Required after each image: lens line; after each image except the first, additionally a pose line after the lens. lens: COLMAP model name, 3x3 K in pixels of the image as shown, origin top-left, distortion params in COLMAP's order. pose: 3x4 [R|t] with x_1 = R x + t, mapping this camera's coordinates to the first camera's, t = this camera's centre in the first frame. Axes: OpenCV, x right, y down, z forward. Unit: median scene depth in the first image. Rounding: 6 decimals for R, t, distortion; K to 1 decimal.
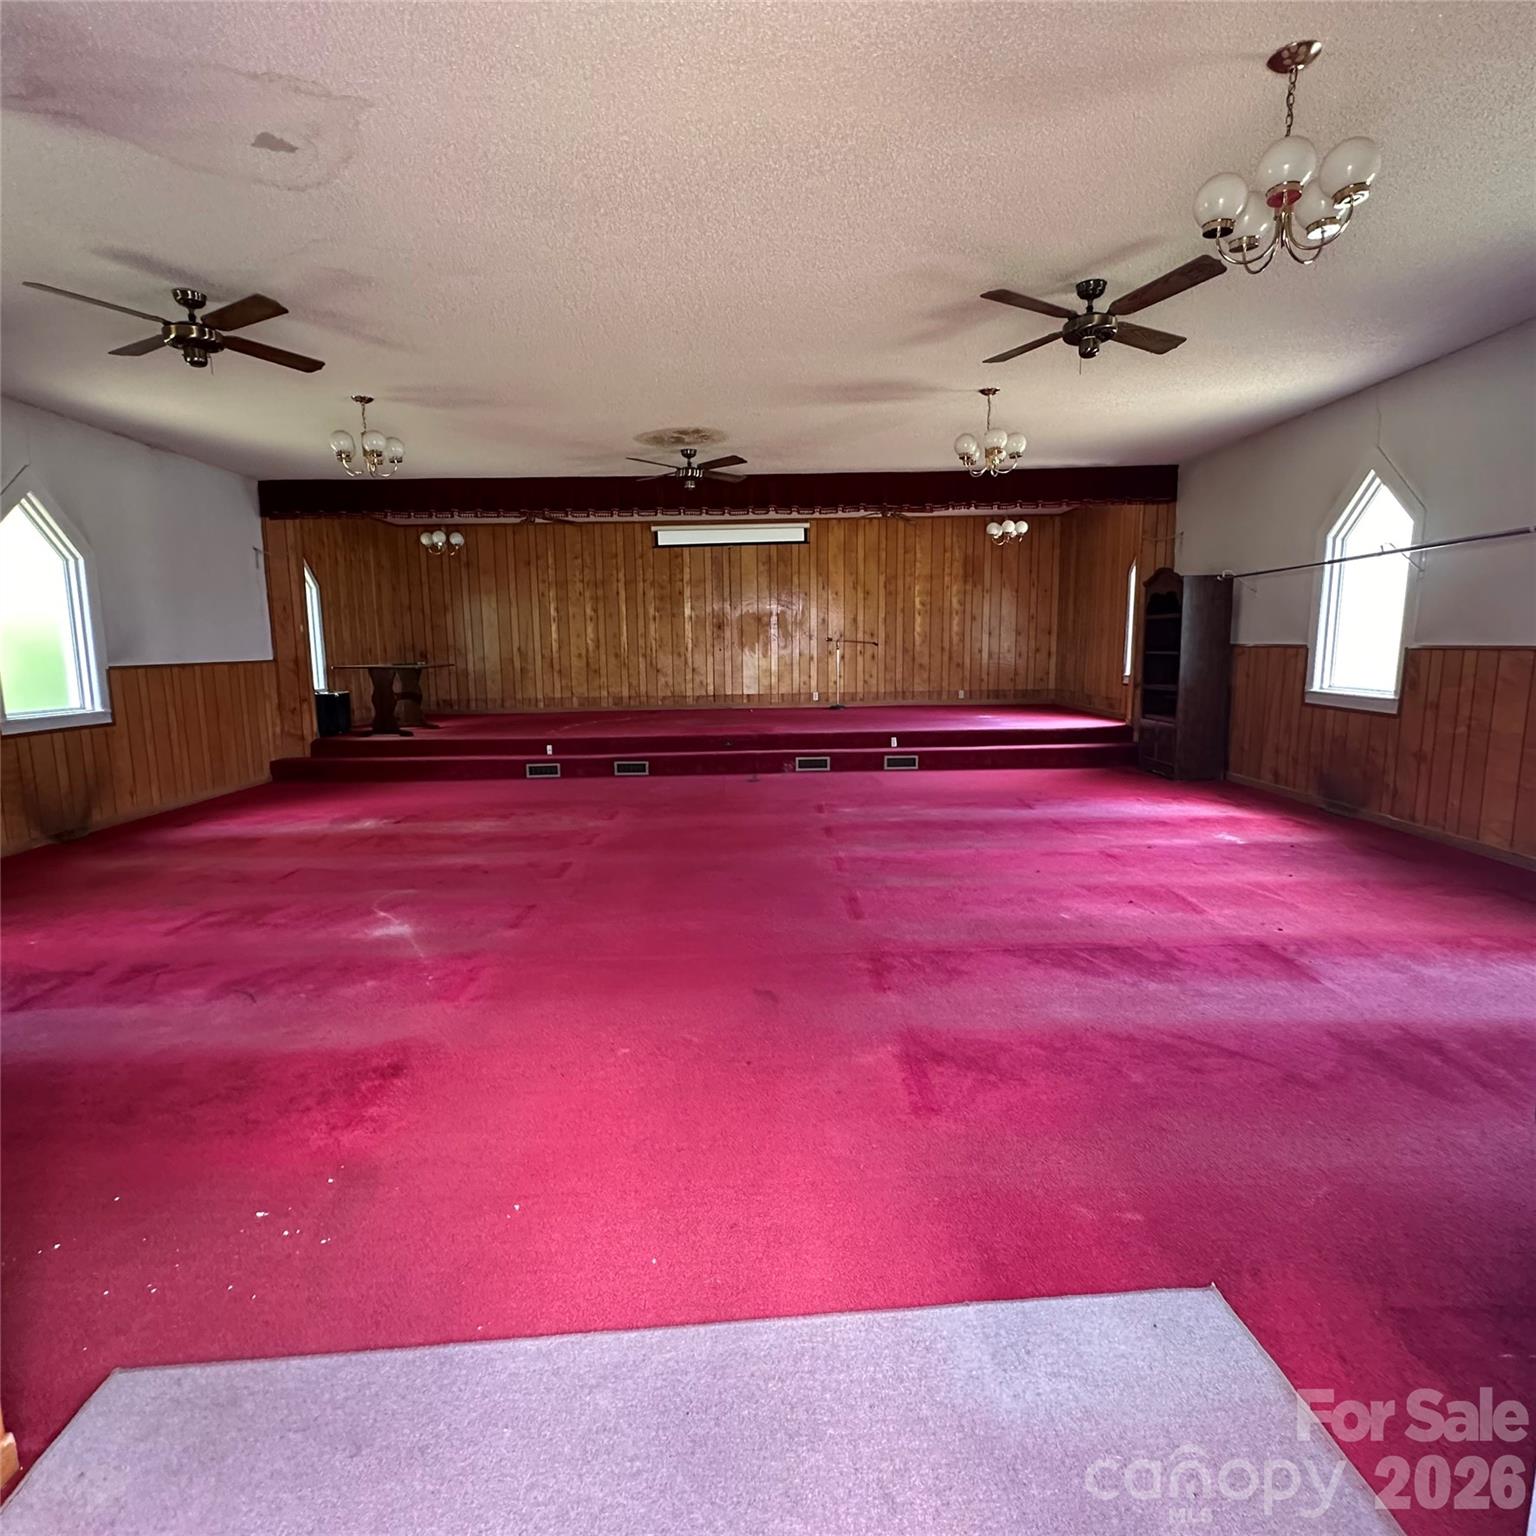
lens RADIAL K [[867.0, 0, 765.3], [0, 867.0, 768.2], [0, 0, 1]] dist [-0.006529, 0.000827]
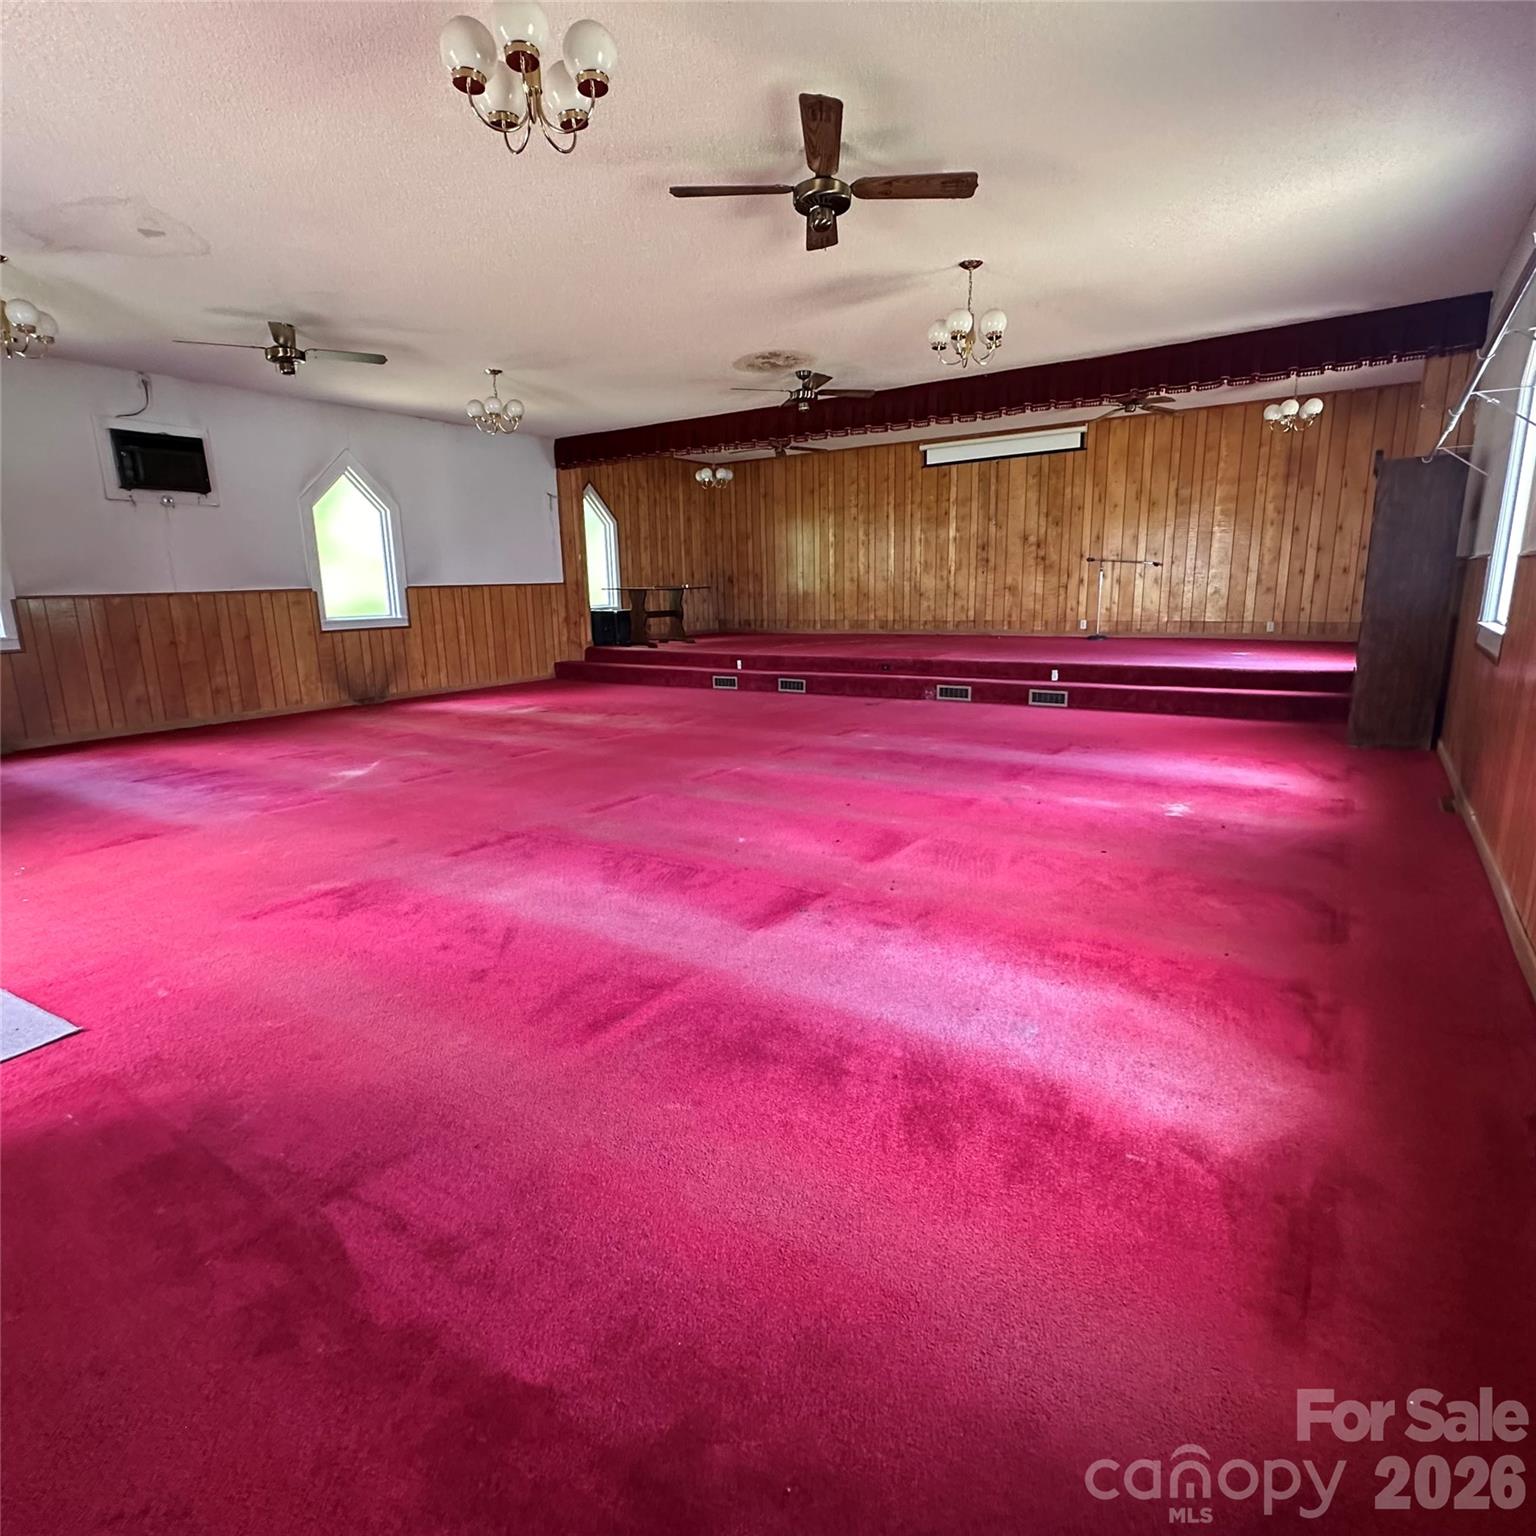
lens RADIAL K [[867.0, 0, 766.1], [0, 867.0, 771.6], [0, 0, 1]] dist [-0.006529, 0.000827]
pose [[0.827670, 0.117731, -0.548728, 0.415365], [-0.070804, 0.991841, 0.106007, -0.005459], [0.556731, -0.048887, 0.829253, 0.094728]]
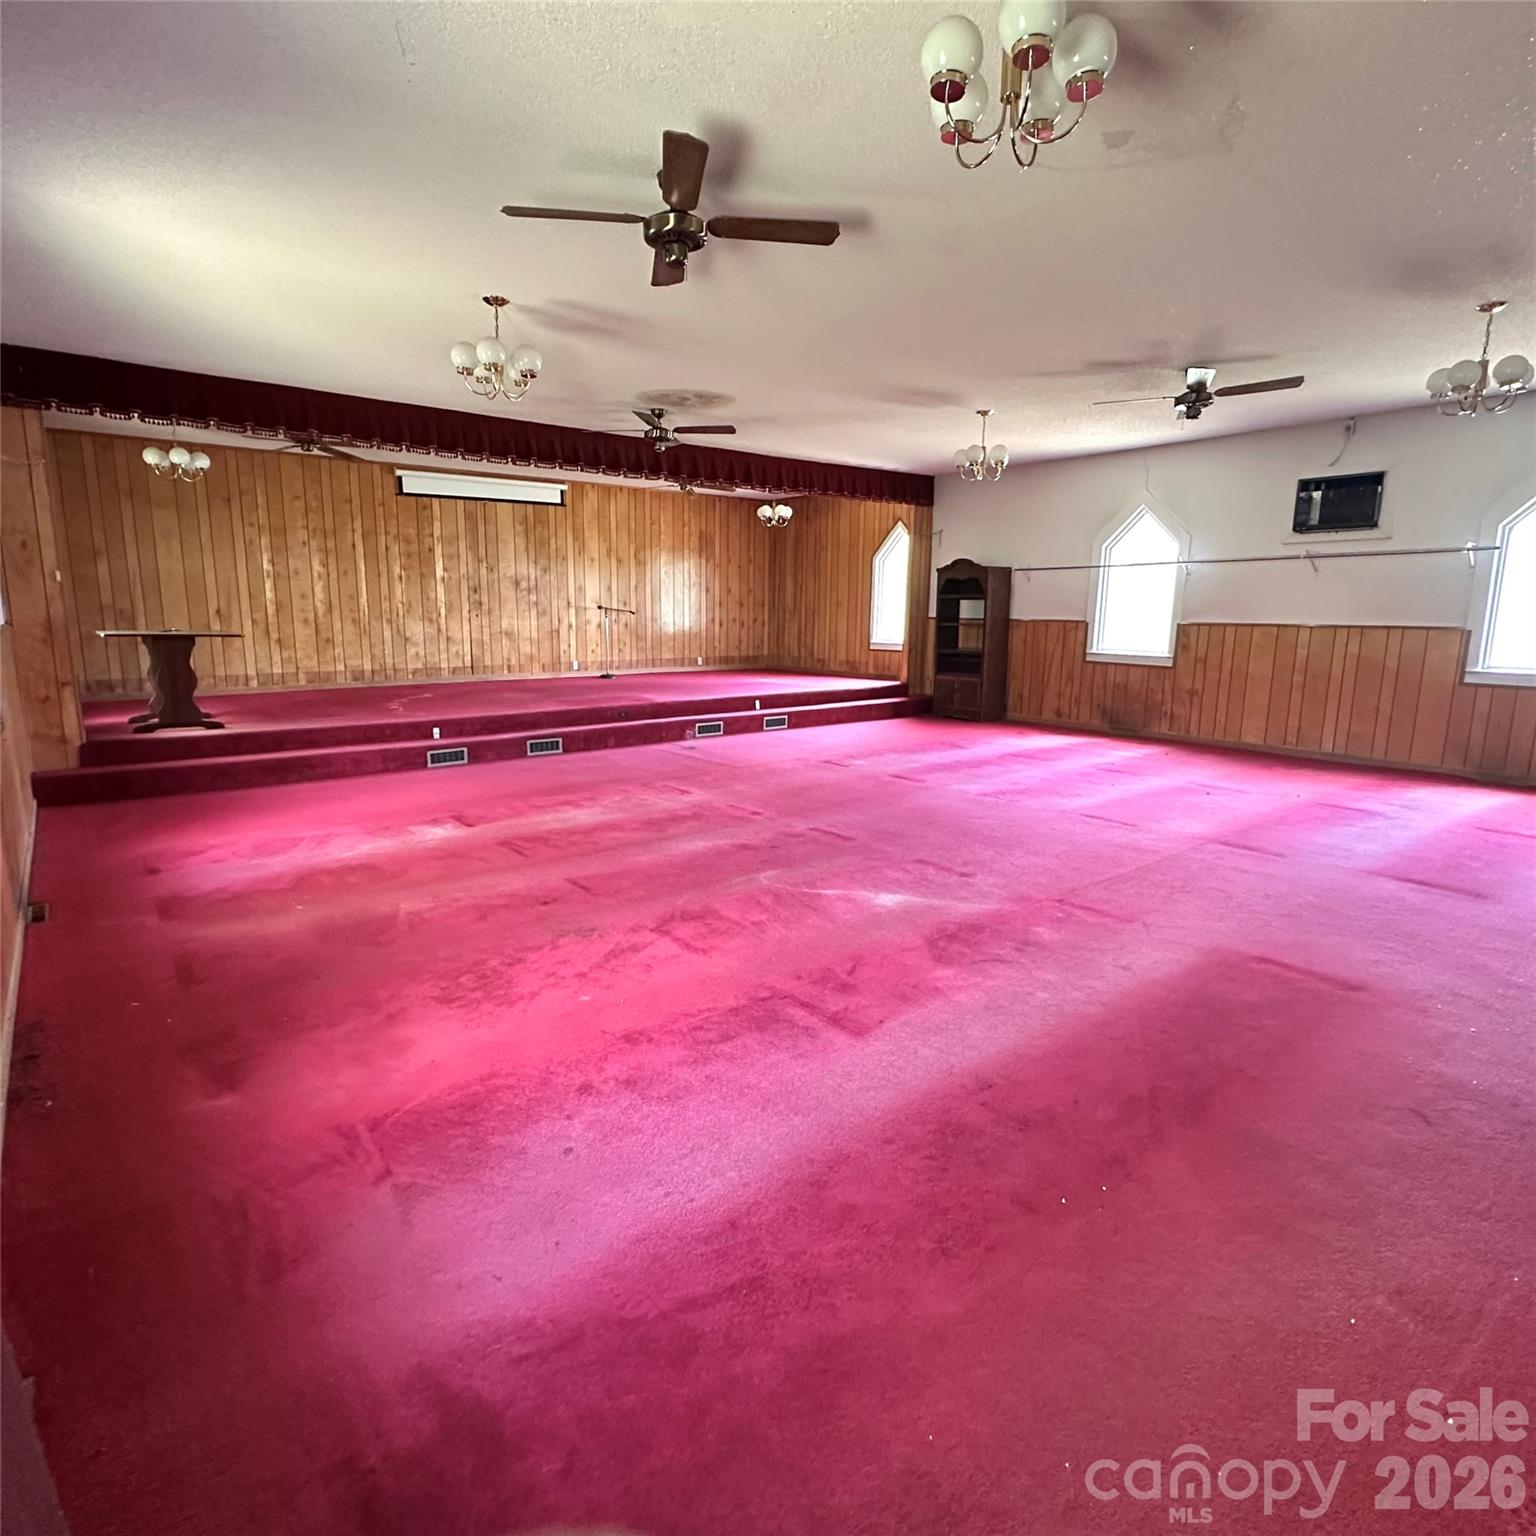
lens RADIAL K [[867.0, 0, 768.7], [0, 867.0, 769.8], [0, 0, 1]] dist [-0.006529, 0.000827]
pose [[0.787442, -0.093018, 0.609330, -0.526747], [0.069948, 0.995647, 0.061597, -0.015523], [-0.612407, -0.005883, 0.790521, 0.134936]]
